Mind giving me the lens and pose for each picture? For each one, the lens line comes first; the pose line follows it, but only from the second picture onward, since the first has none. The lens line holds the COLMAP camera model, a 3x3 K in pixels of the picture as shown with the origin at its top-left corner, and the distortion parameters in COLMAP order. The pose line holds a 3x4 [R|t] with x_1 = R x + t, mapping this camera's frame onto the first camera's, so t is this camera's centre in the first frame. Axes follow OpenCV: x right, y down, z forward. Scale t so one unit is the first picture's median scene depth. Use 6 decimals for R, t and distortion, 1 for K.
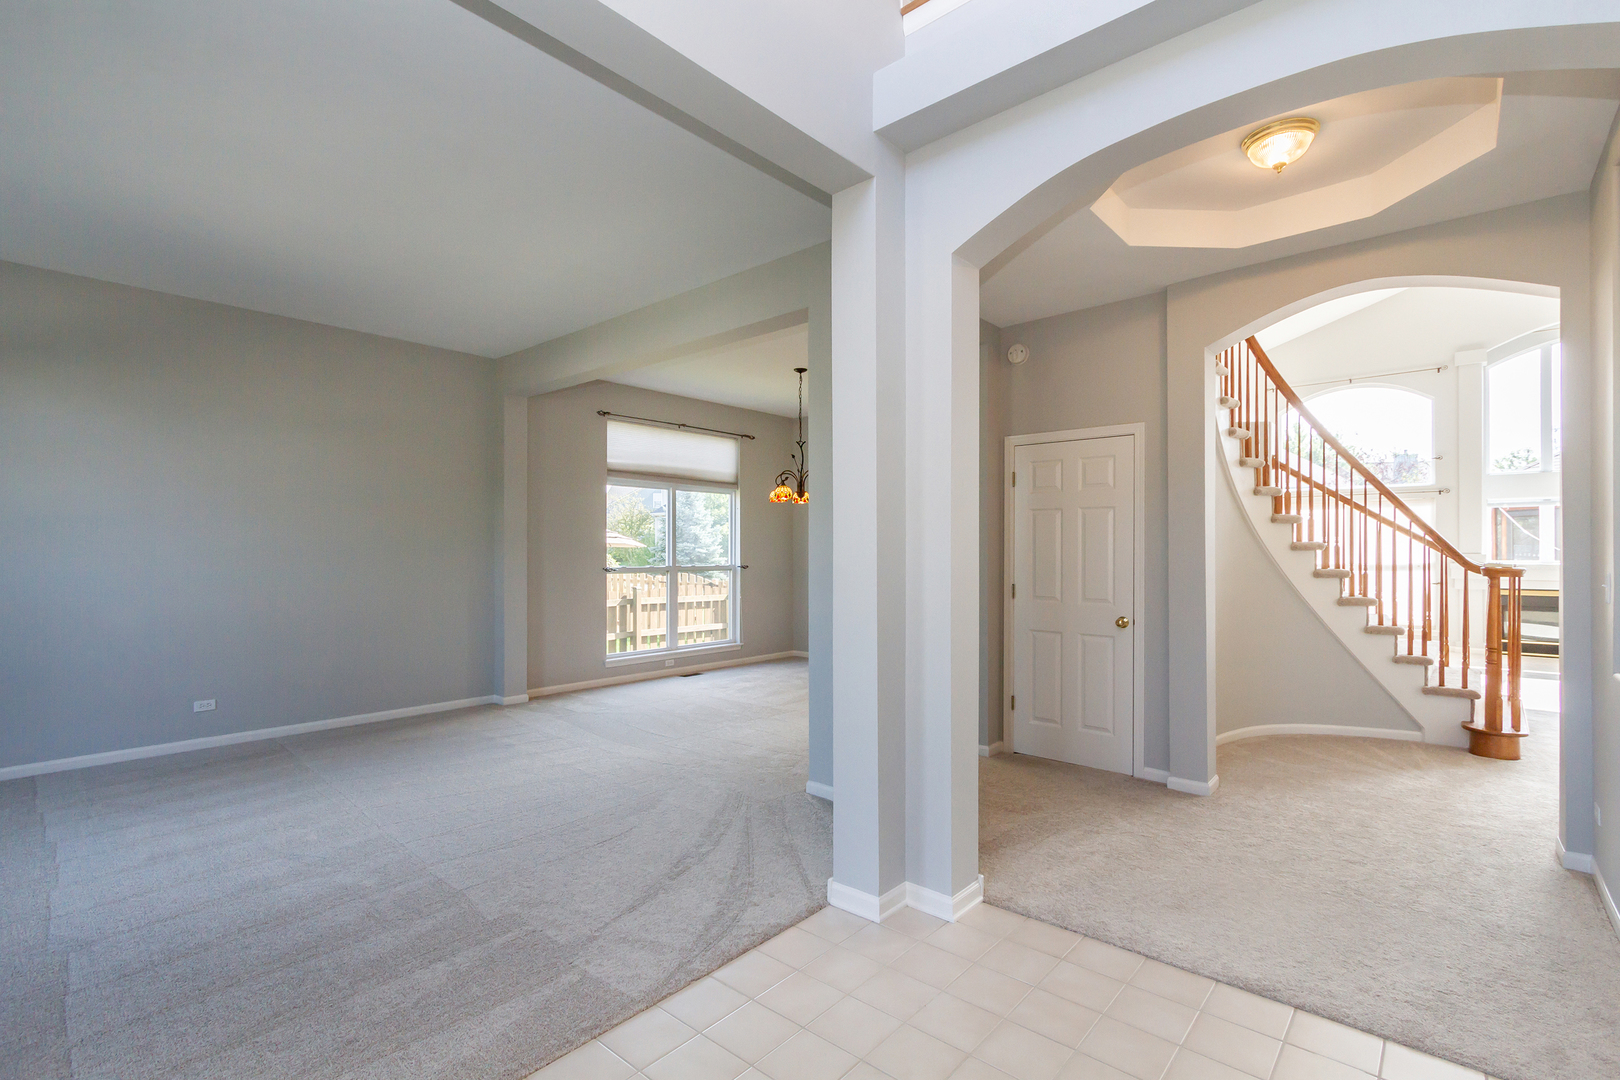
lens RADIAL K [[749.3, 0, 812.8], [0, 749.3, 541.1], [0, 0, 1]] dist [0.004178, -0.000743]
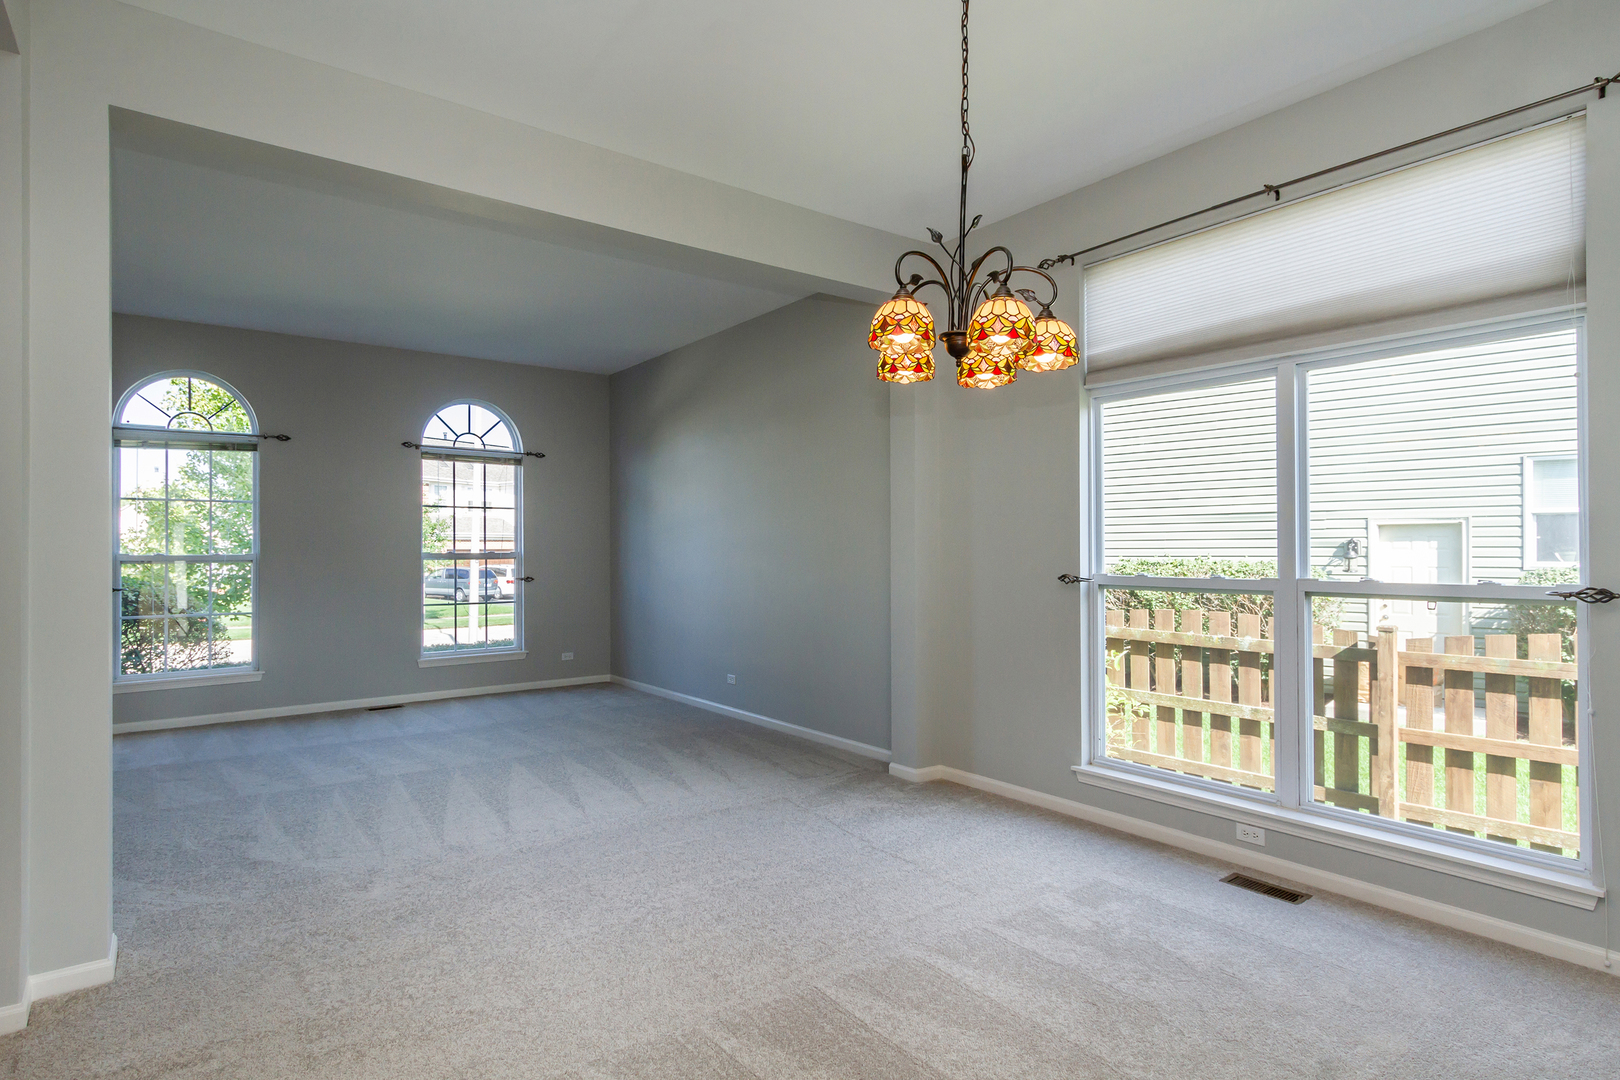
lens RADIAL K [[854.8, 0, 785.1], [0, 854.8, 548.6], [0, 0, 1]] dist [0.000088, -0.000294]
pose [[-0.216793, -0.002823, -0.976213, 0.201118], [0.011308, 0.999921, -0.005403, 0.012824], [0.976152, -0.012210, -0.216745, 0.618591]]
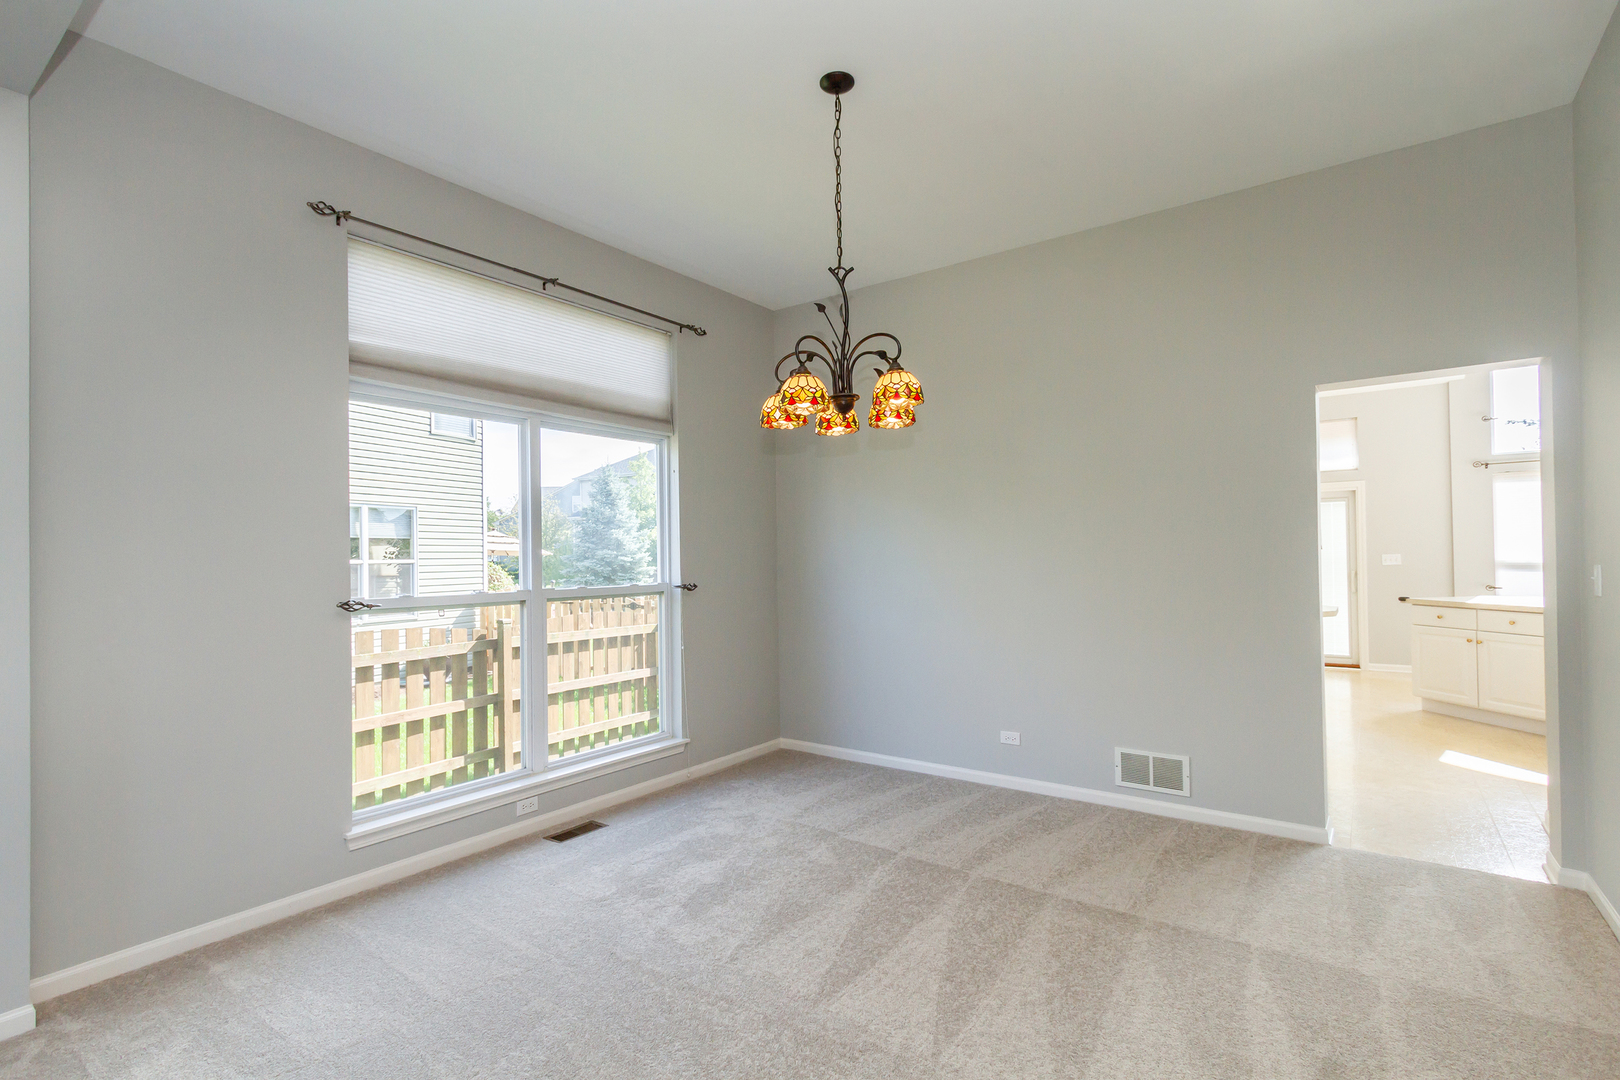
lens RADIAL K [[749.3, 0, 799.0], [0, 749.3, 549.2], [0, 0, 1]] dist [0.004178, -0.000743]
pose [[0.997197, -0.014118, 0.073477, -0.042418], [0.013961, 0.999899, 0.002655, 0.006600], [-0.073507, -0.001622, 0.997293, 0.384537]]
